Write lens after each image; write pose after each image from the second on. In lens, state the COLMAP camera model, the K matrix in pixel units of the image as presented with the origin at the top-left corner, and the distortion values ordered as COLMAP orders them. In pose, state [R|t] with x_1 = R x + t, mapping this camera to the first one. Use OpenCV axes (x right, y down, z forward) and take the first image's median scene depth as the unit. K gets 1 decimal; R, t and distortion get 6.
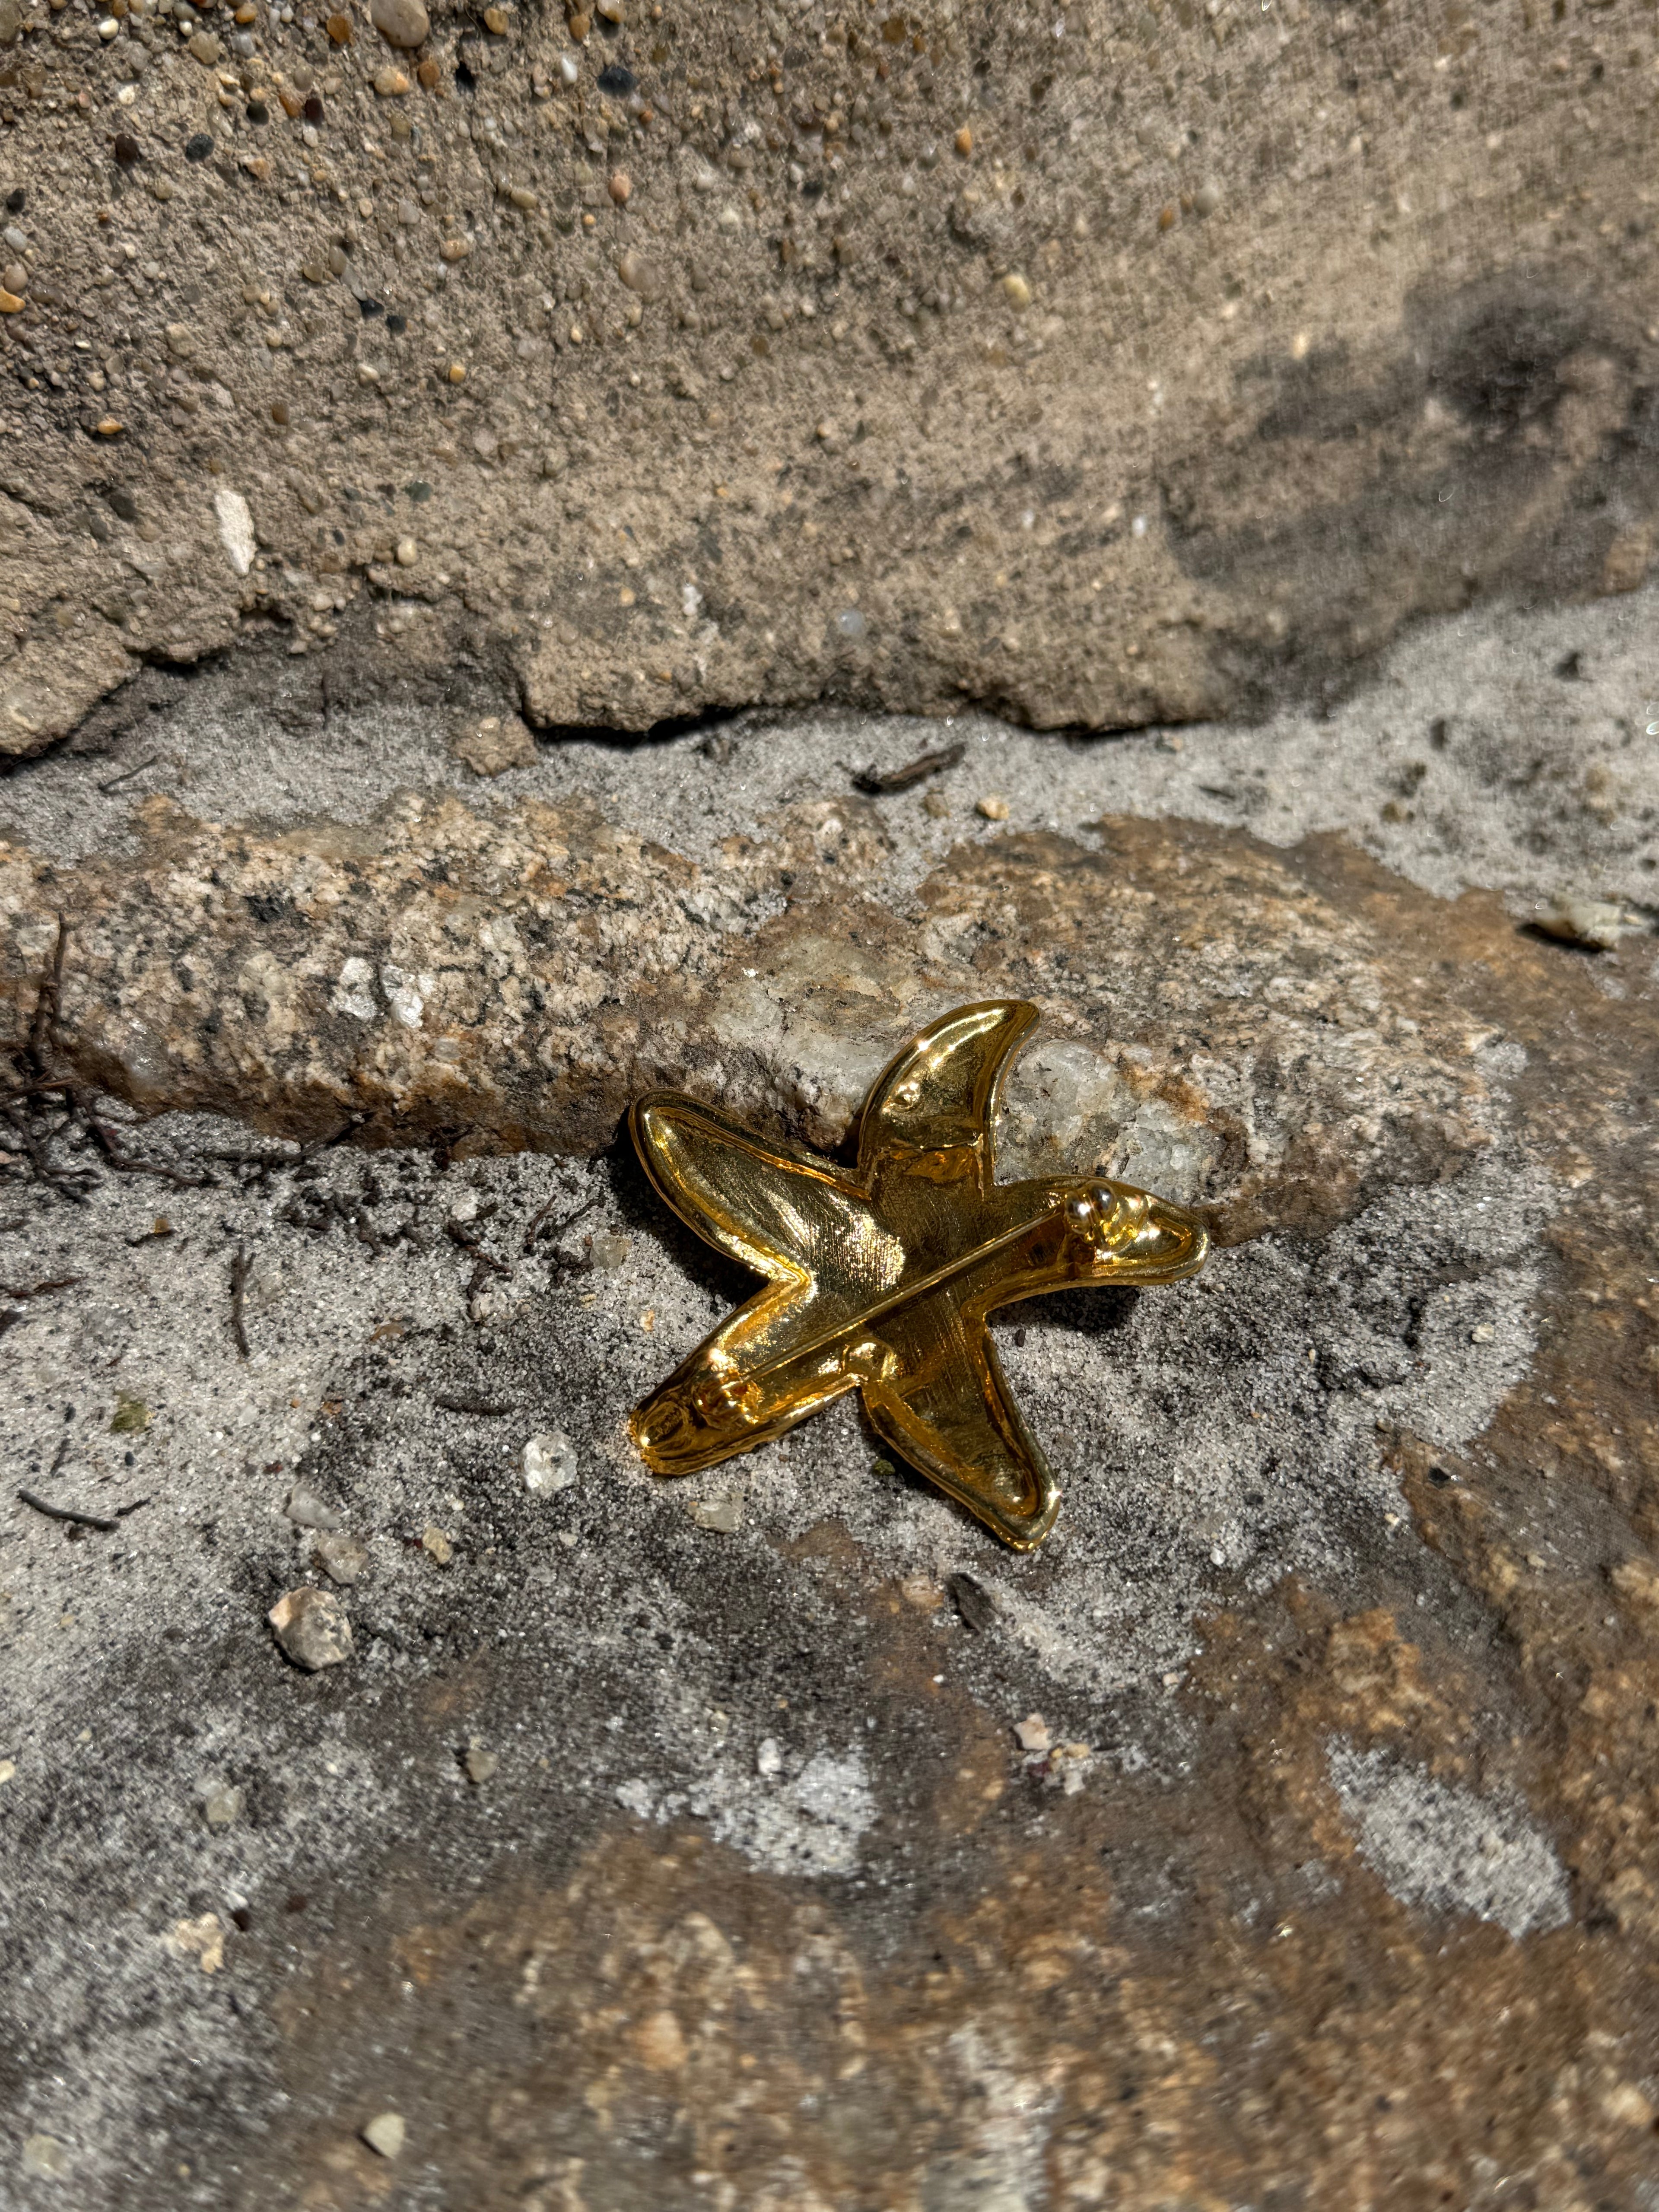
lens RADIAL K [[2502.2, 0, 829.5], [0, 2502.2, 1123.9], [0, 0, 1]] dist [0.183829, -0.764593]
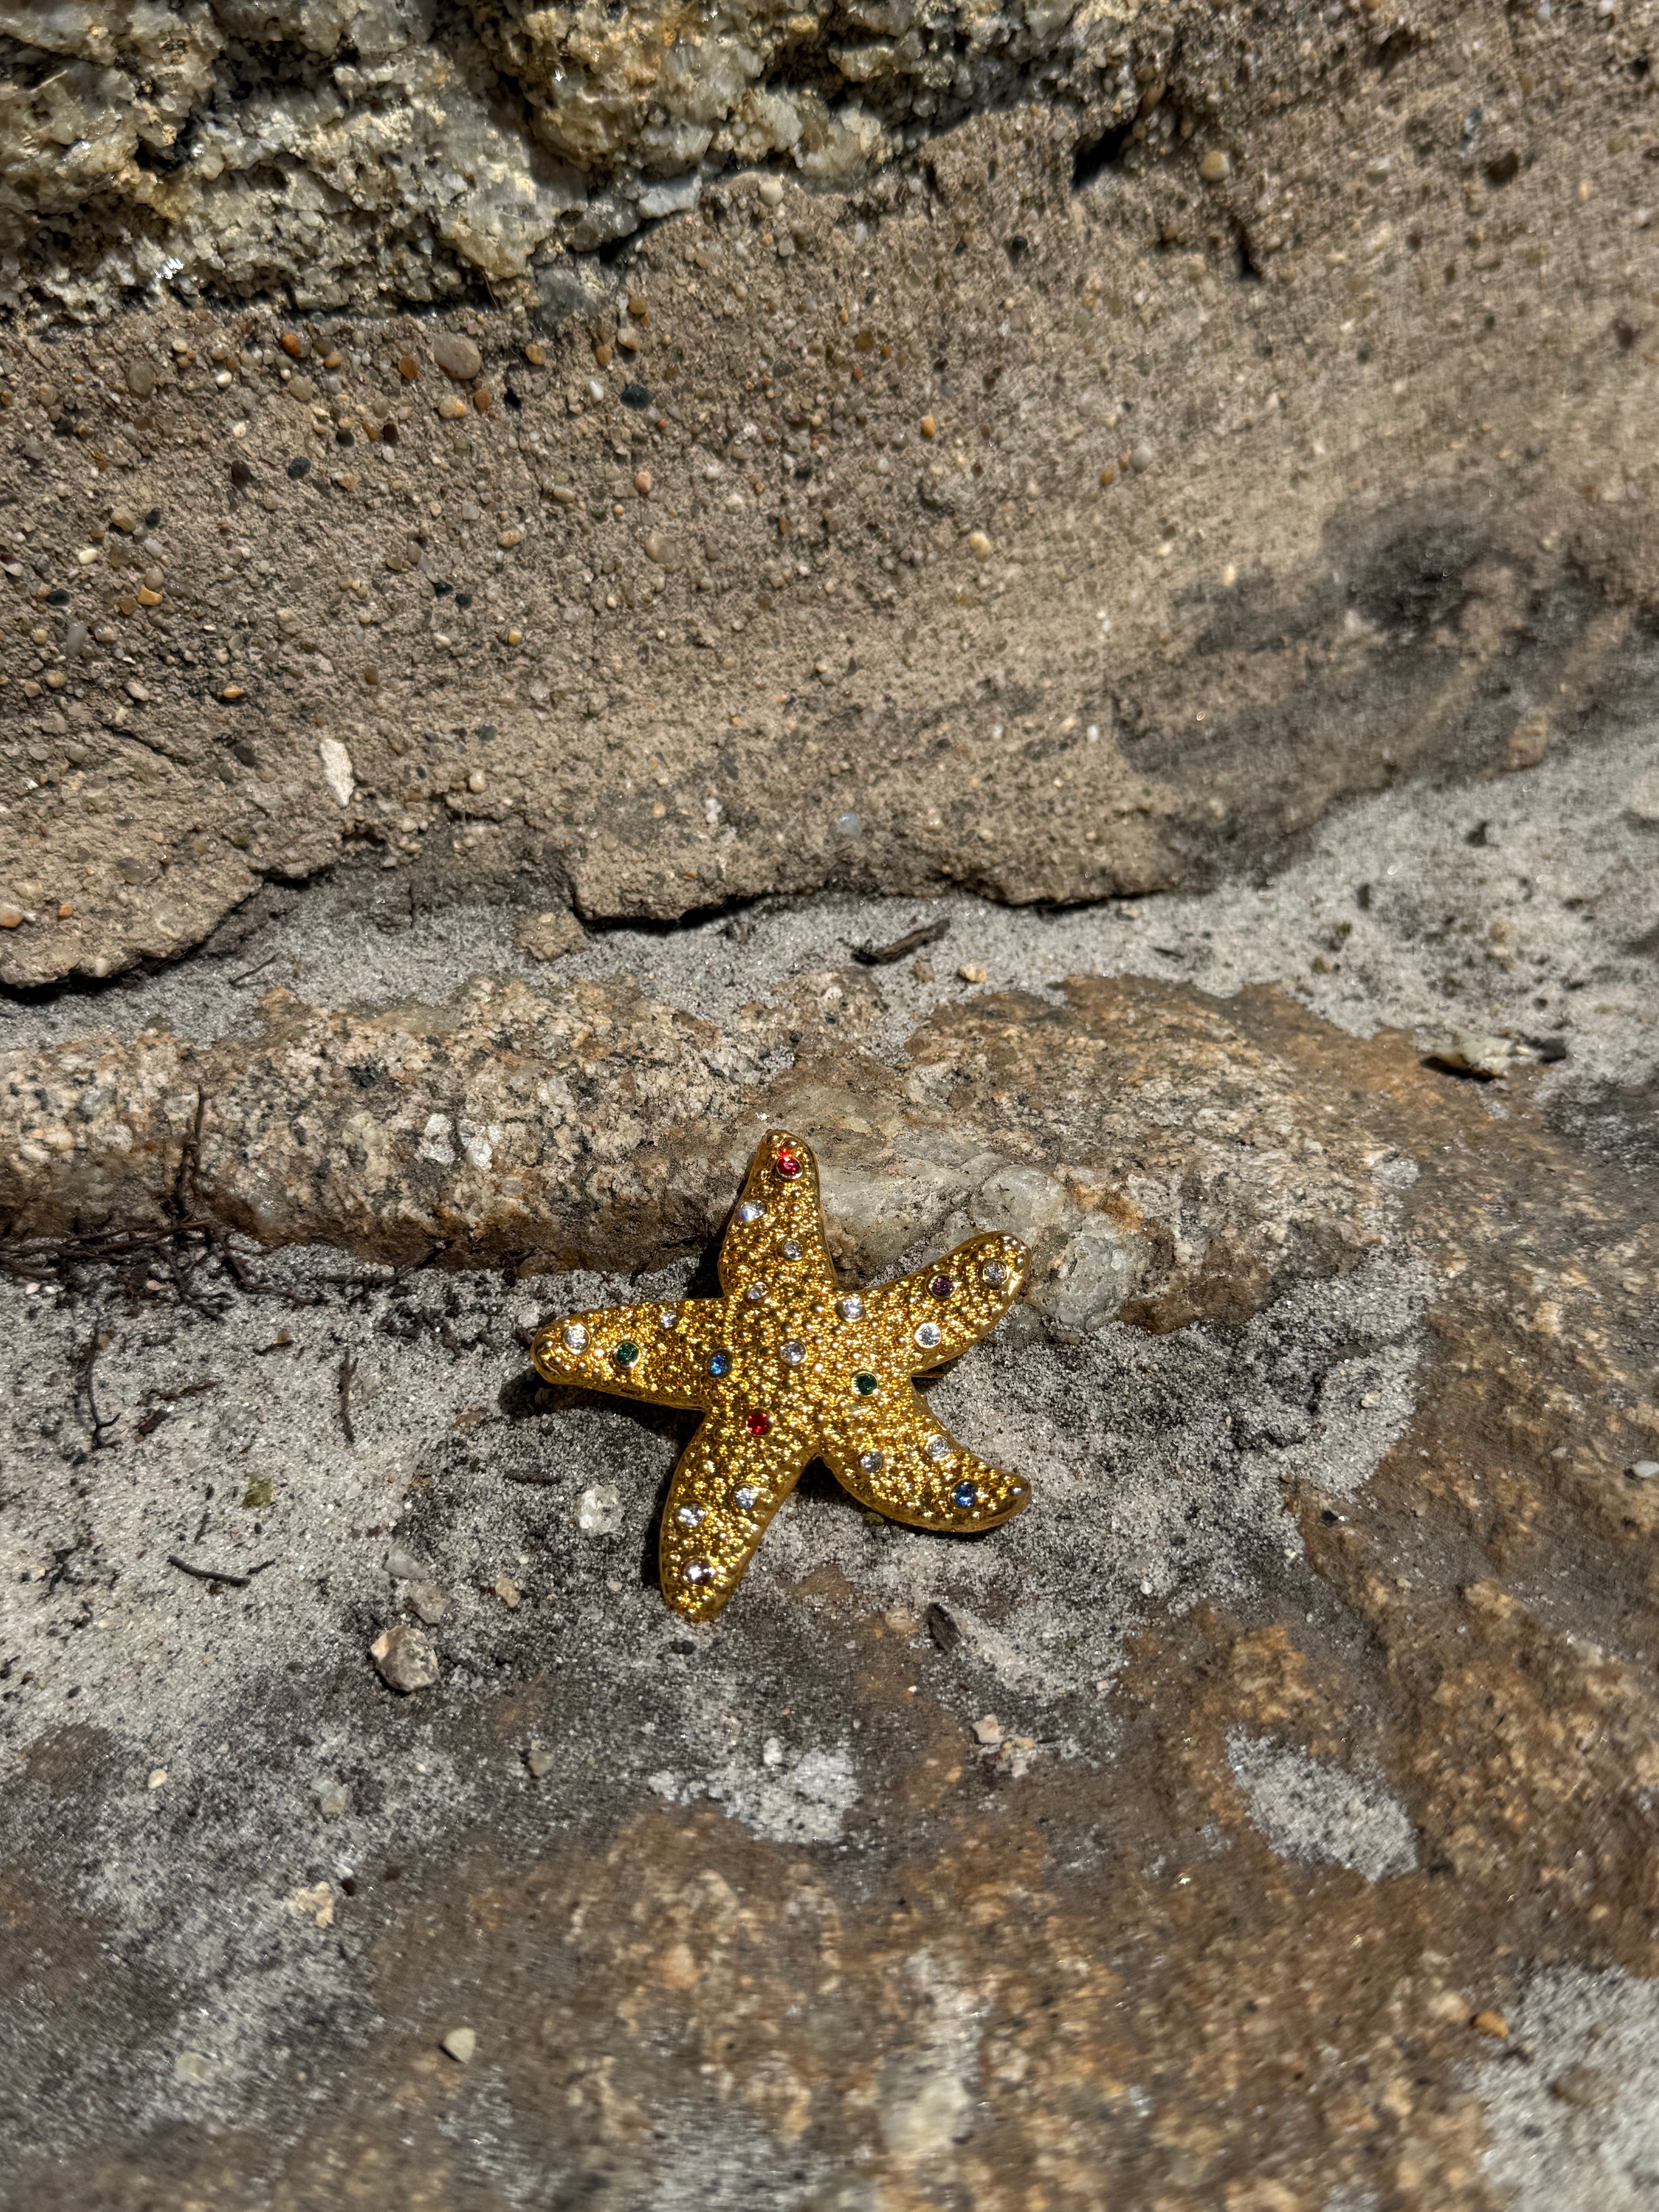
lens RADIAL K [[2558.1, 0, 829.5], [0, 2558.1, 1106.0], [0, 0, 1]] dist [0.184917, -0.690325]
pose [[0.998236, -0.028695, -0.051967, 0.066962], [0.025221, 0.997479, -0.066330, 0.017693], [0.053740, 0.064902, 0.996444, -0.233935]]
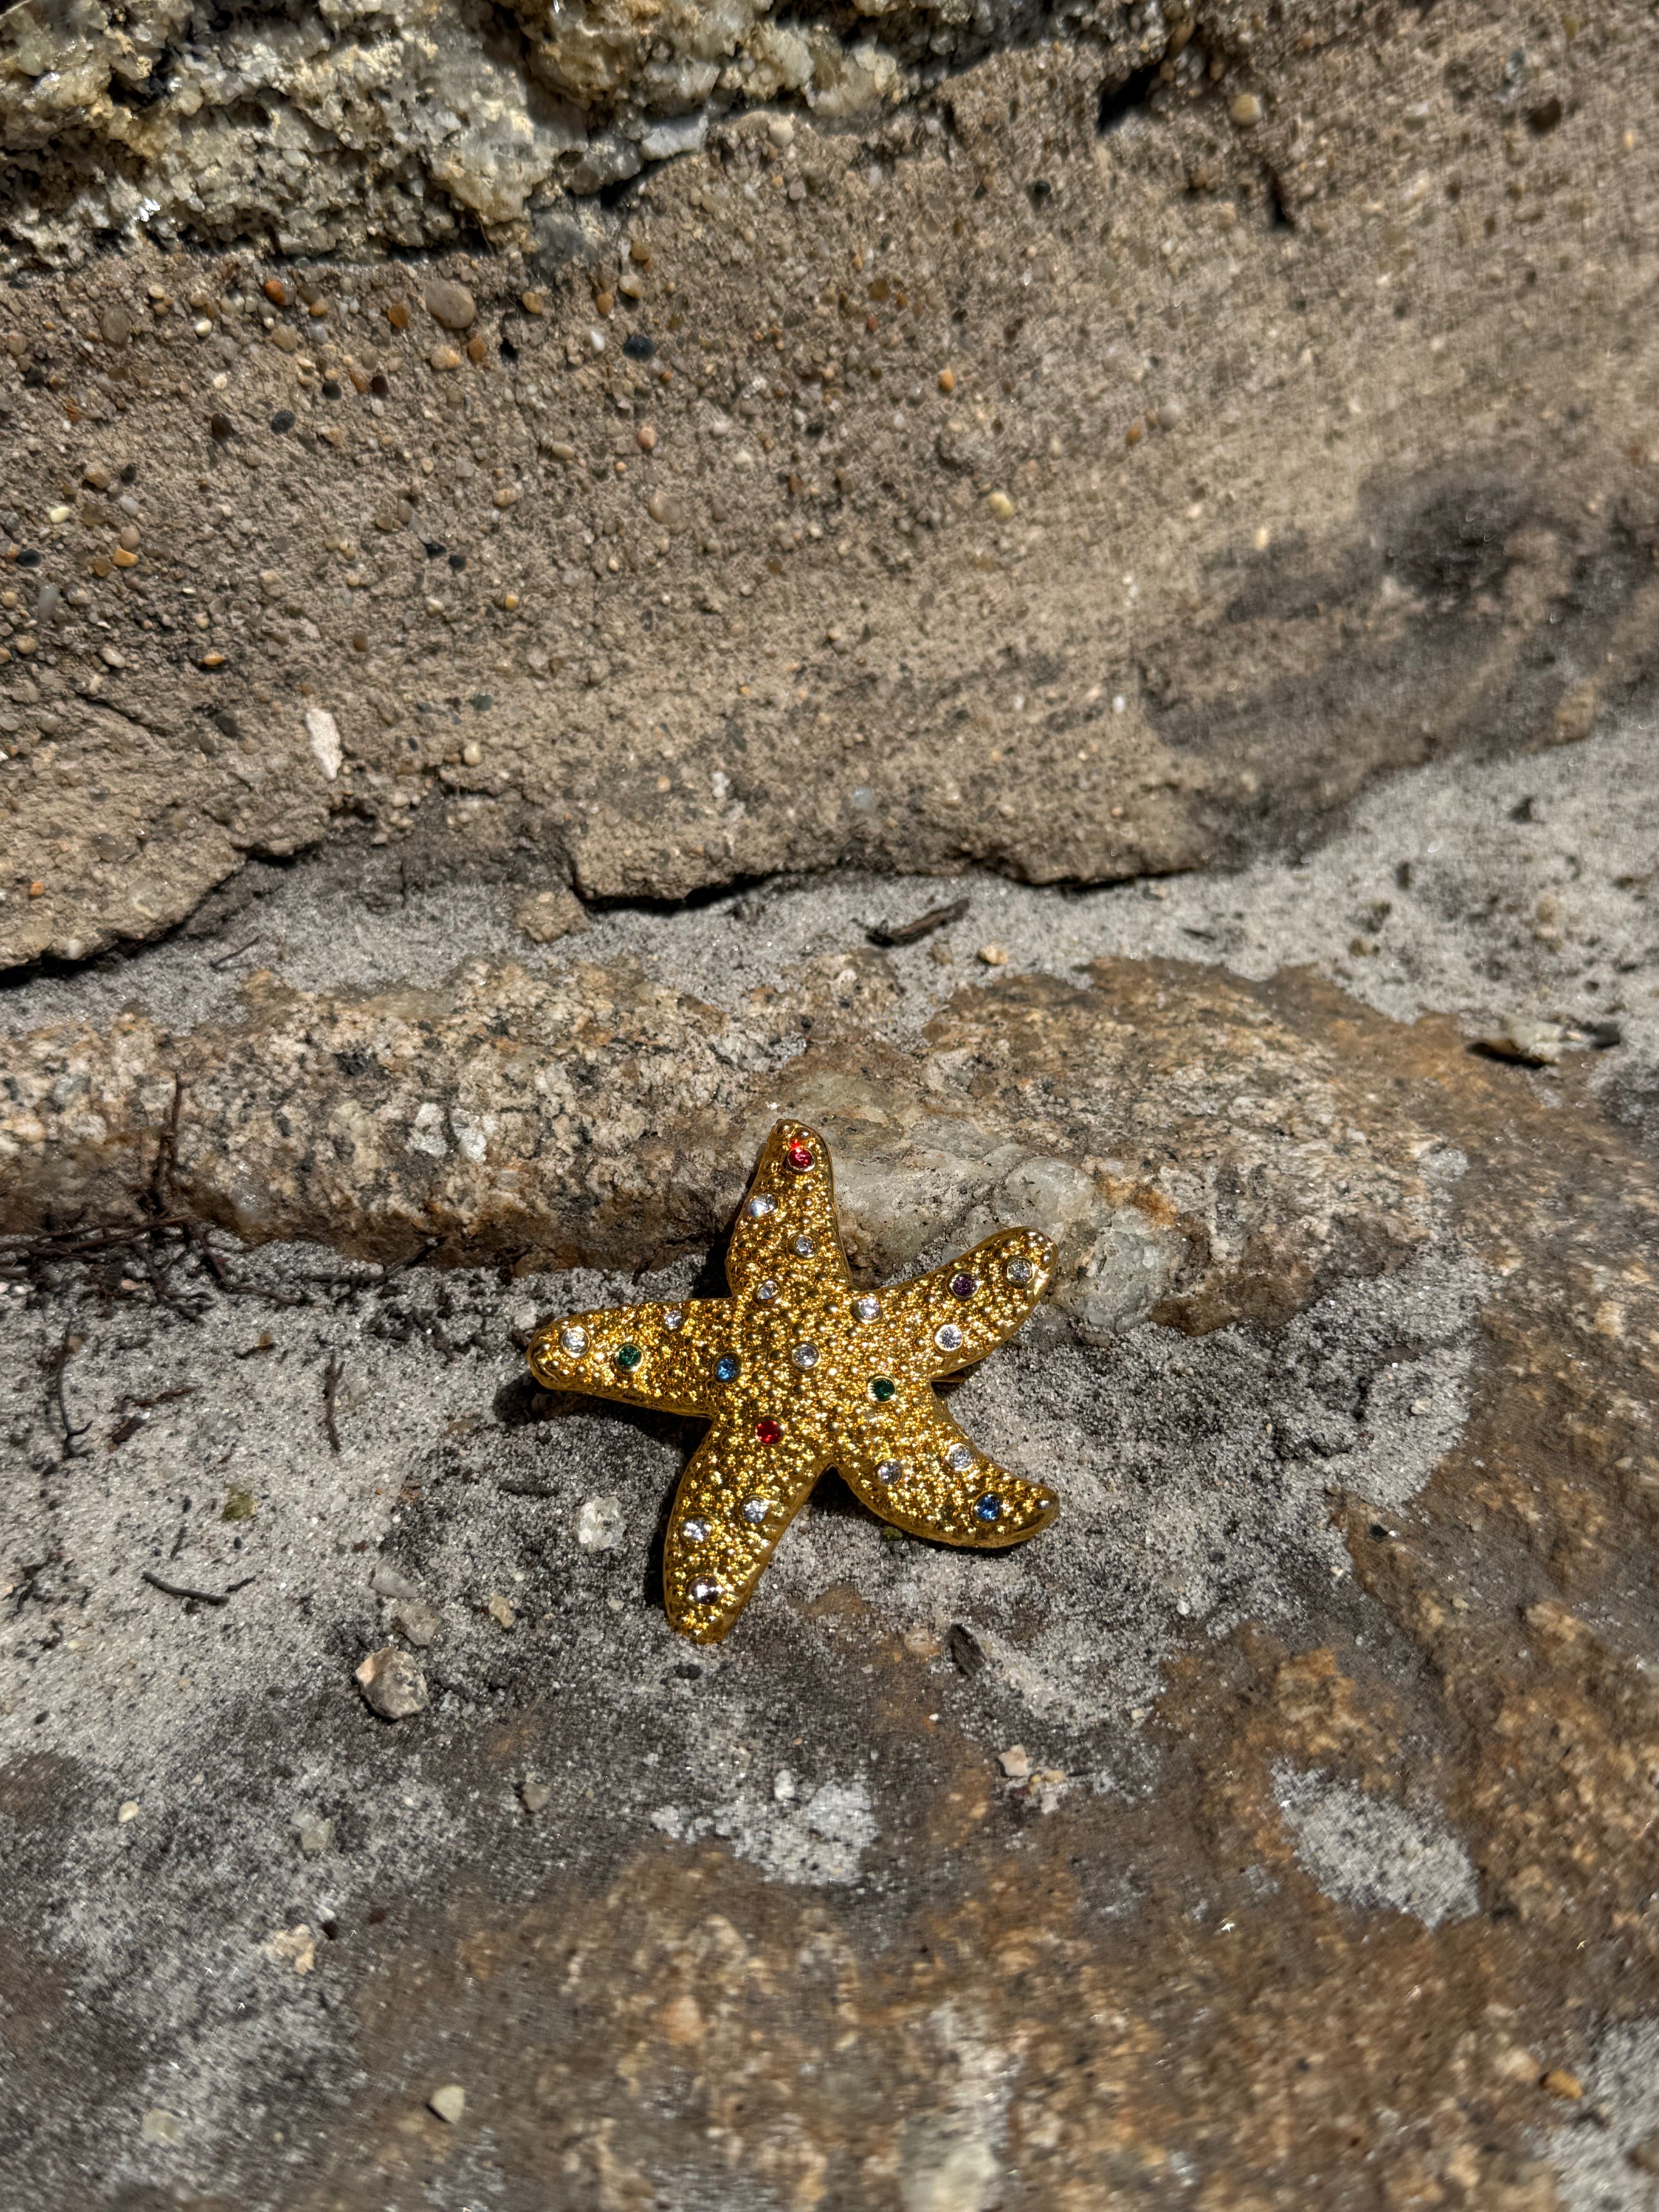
lens RADIAL K [[2541.2, 0, 827.5], [0, 2541.2, 1087.2], [0, 0, 1]] dist [0.186254, -0.731190]
pose [[0.997952, -0.030172, -0.056396, 0.060871], [0.026041, 0.997021, -0.072603, 0.016466], [0.058418, 0.070986, 0.995765, -0.157677]]
